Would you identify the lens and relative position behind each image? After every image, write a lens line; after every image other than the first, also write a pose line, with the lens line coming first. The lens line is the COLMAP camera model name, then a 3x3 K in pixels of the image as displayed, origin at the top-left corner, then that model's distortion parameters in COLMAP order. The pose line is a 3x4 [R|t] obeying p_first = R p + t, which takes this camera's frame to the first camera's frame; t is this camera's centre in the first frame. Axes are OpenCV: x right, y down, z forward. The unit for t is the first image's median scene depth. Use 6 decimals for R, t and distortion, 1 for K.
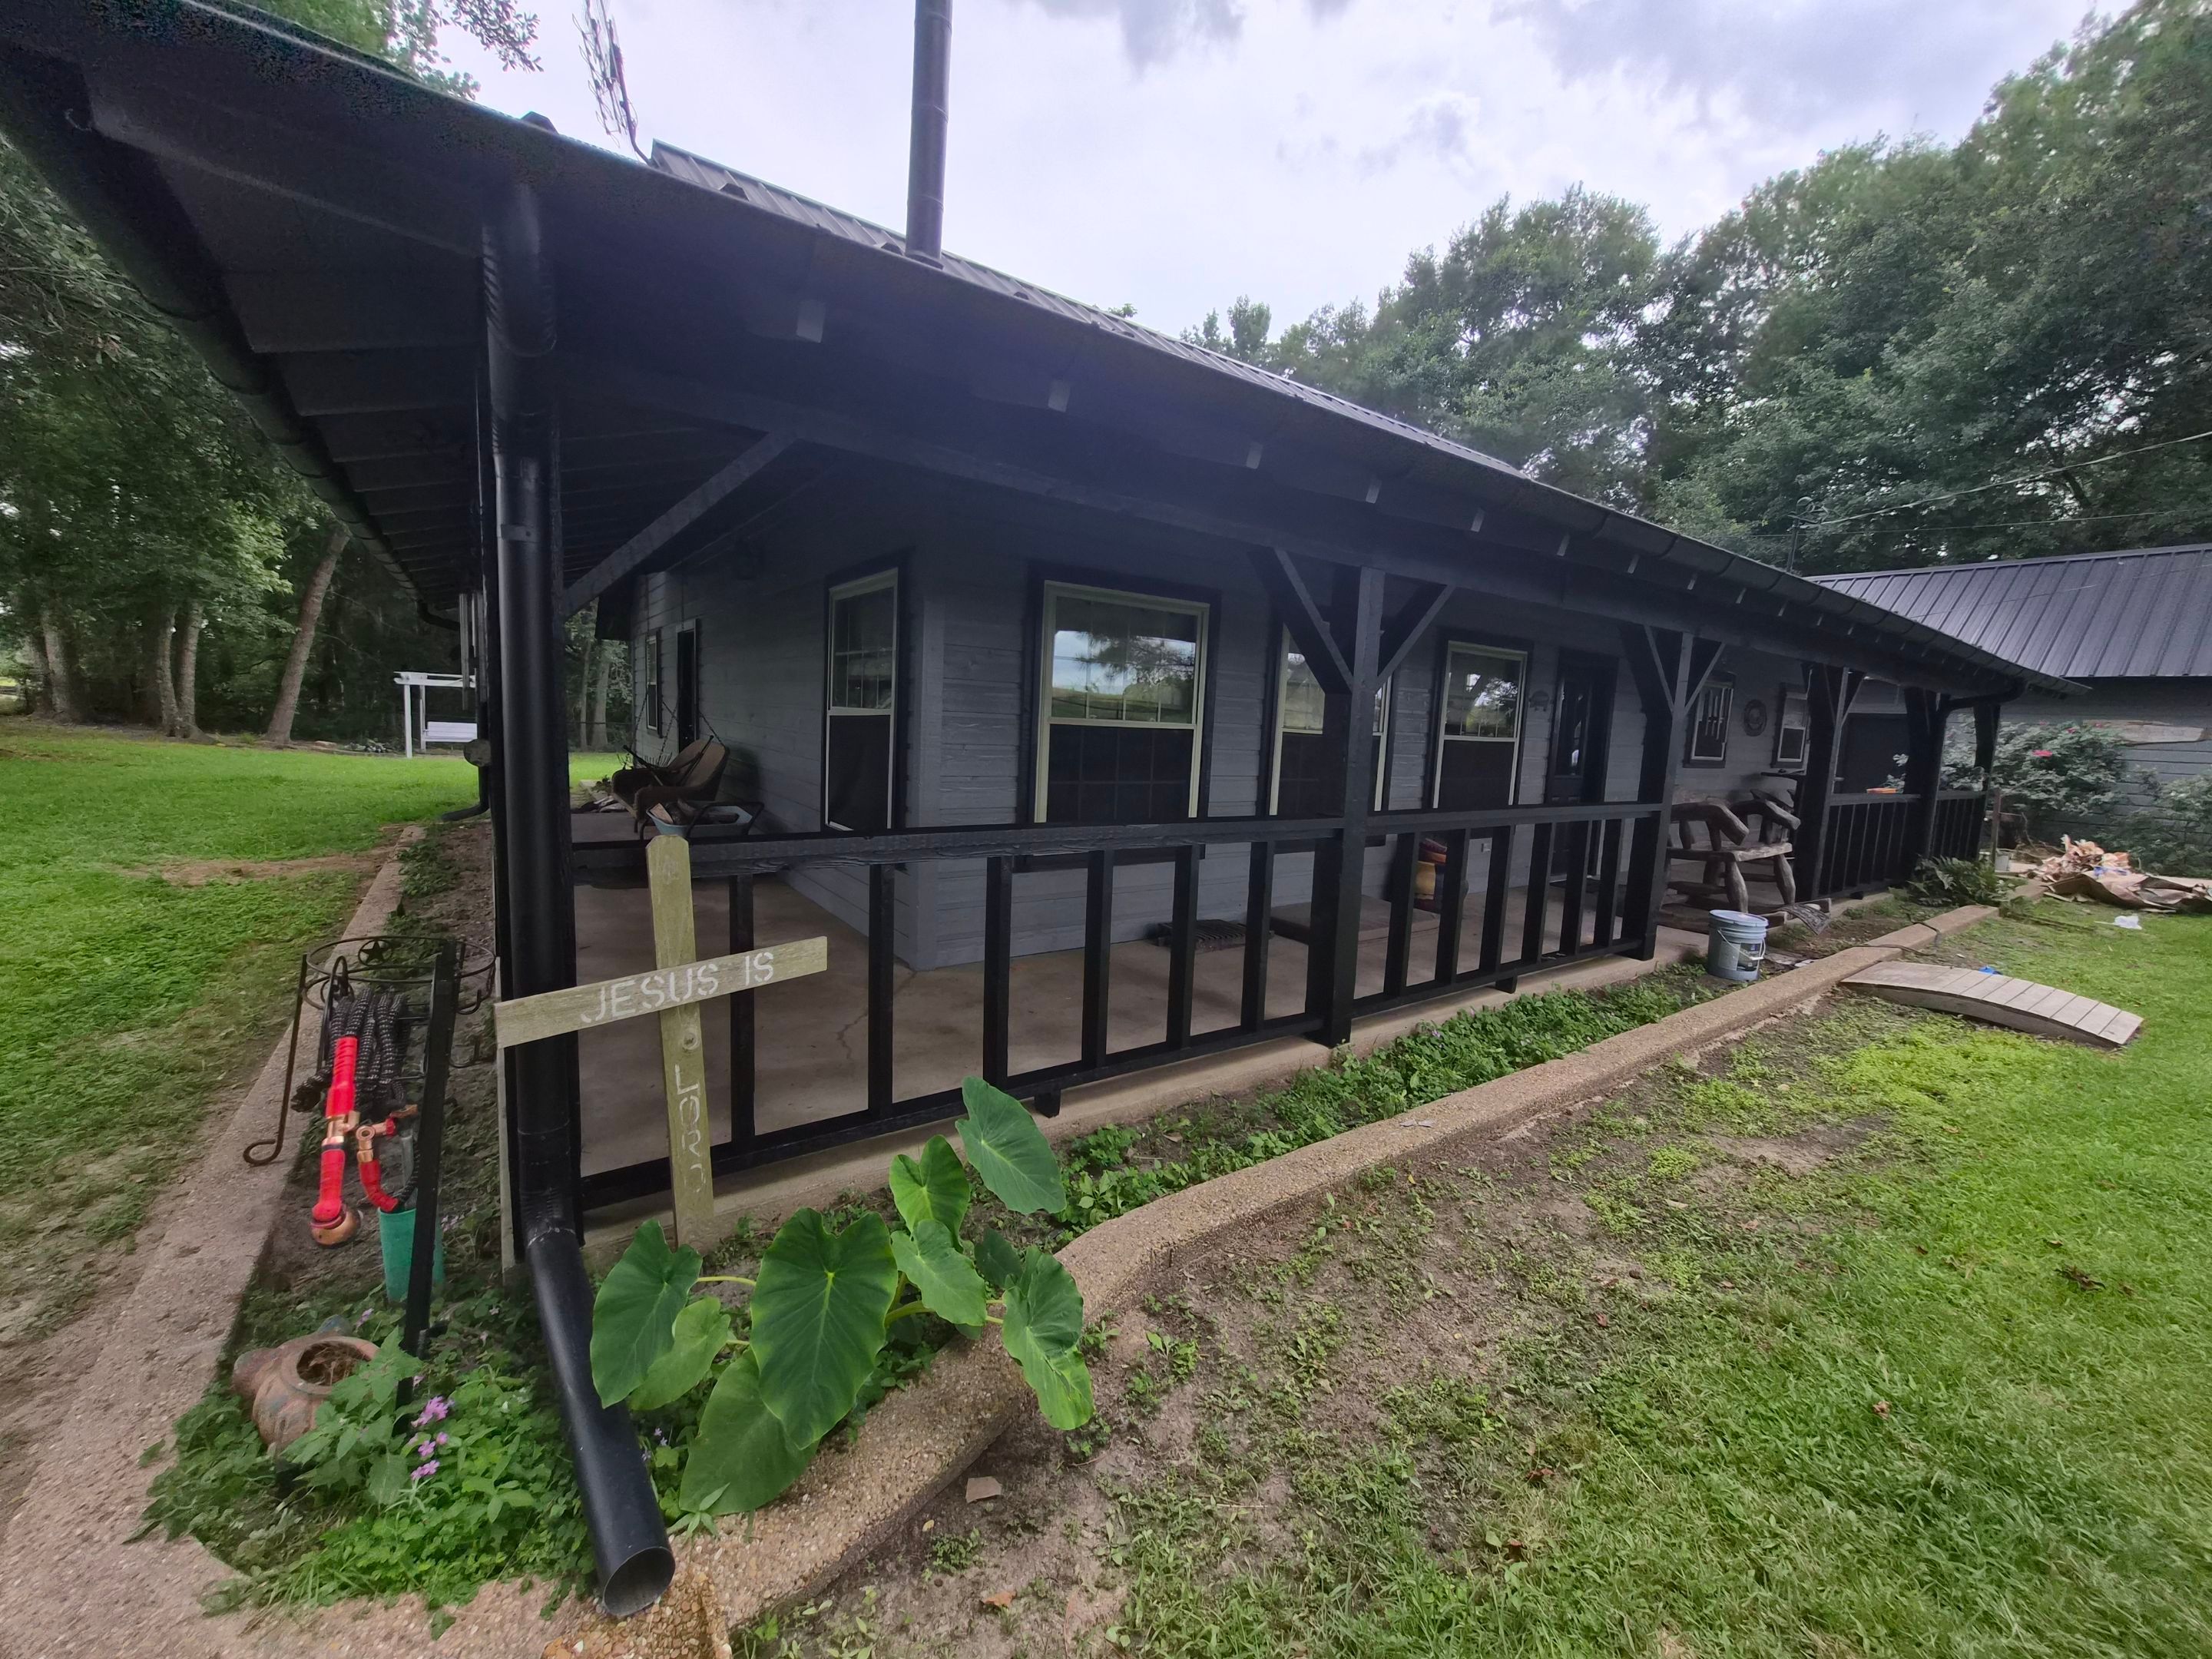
lens RADIAL K [[871.3, 0, 1100.6], [0, 871.3, 823.1], [0, 0, 1]] dist [-0.006865, 0.002114]
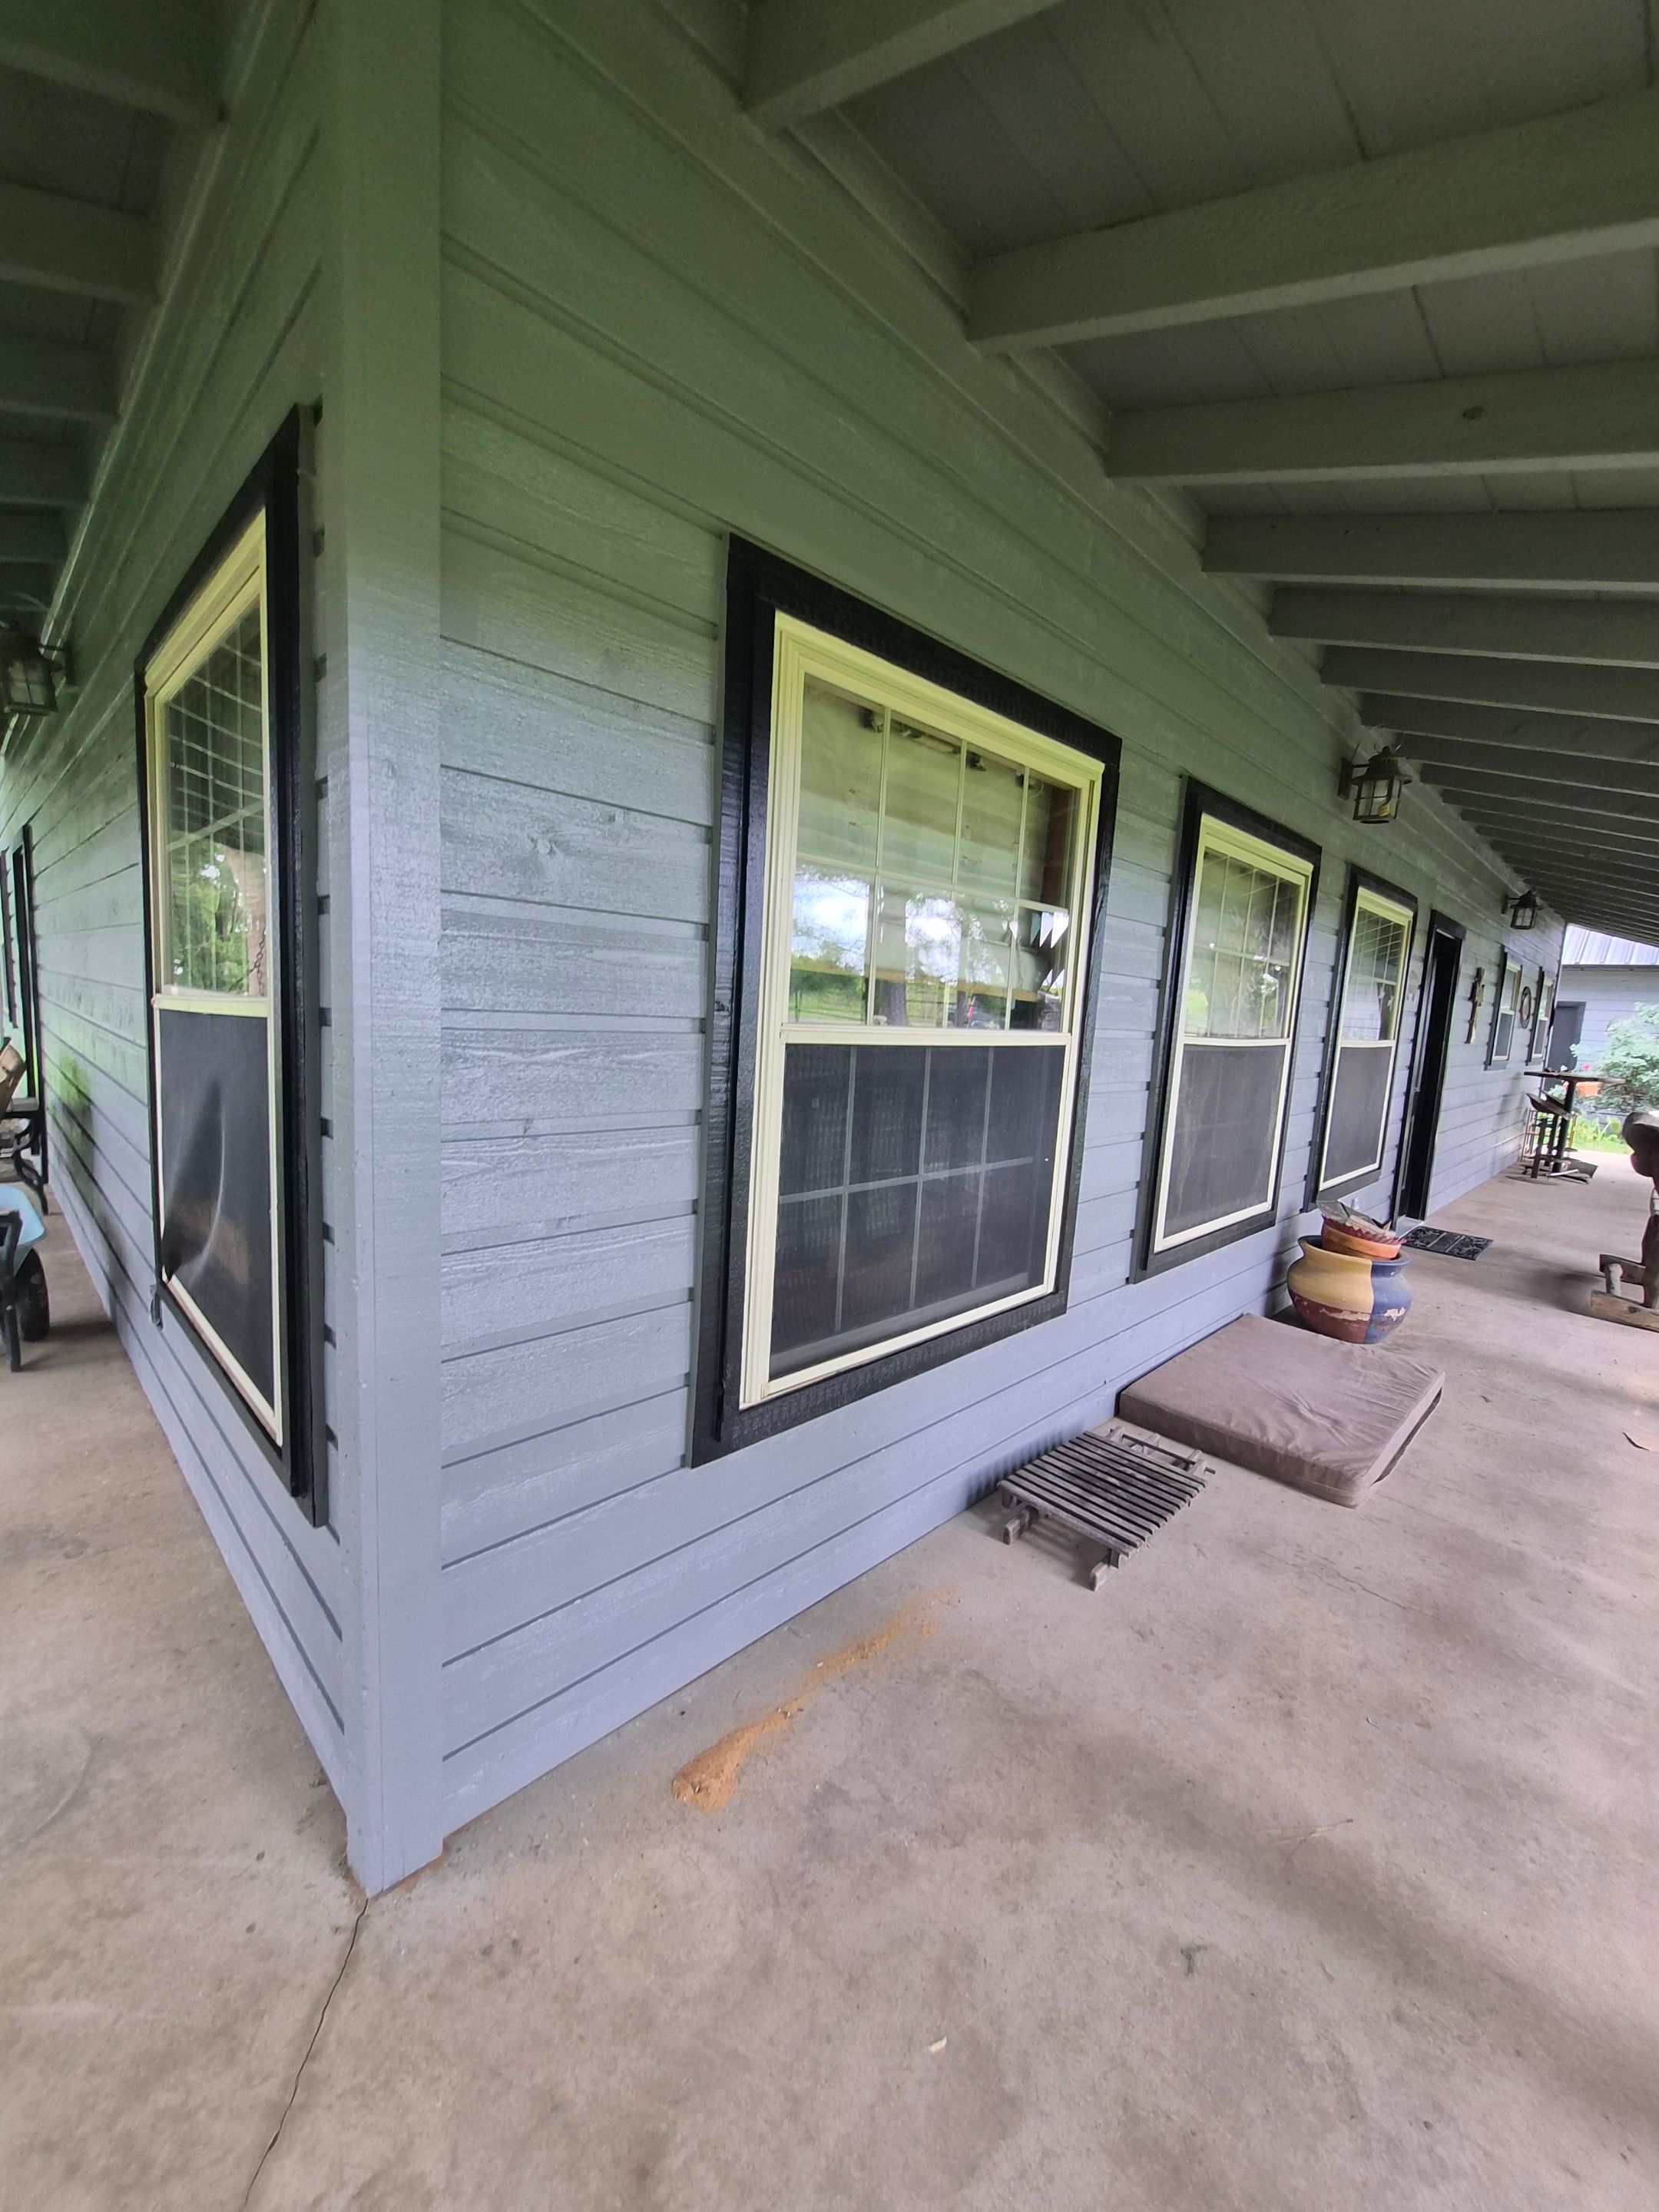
lens RADIAL K [[871.3, 0, 835.2], [0, 871.3, 1109.4], [0, 0, 1]] dist [-0.006865, 0.002114]
pose [[0.982424, -0.018021, 0.185790, -0.095874], [0.016271, 0.999808, 0.010940, -0.083420], [-0.185951, -0.007725, 0.982529, 0.599557]]
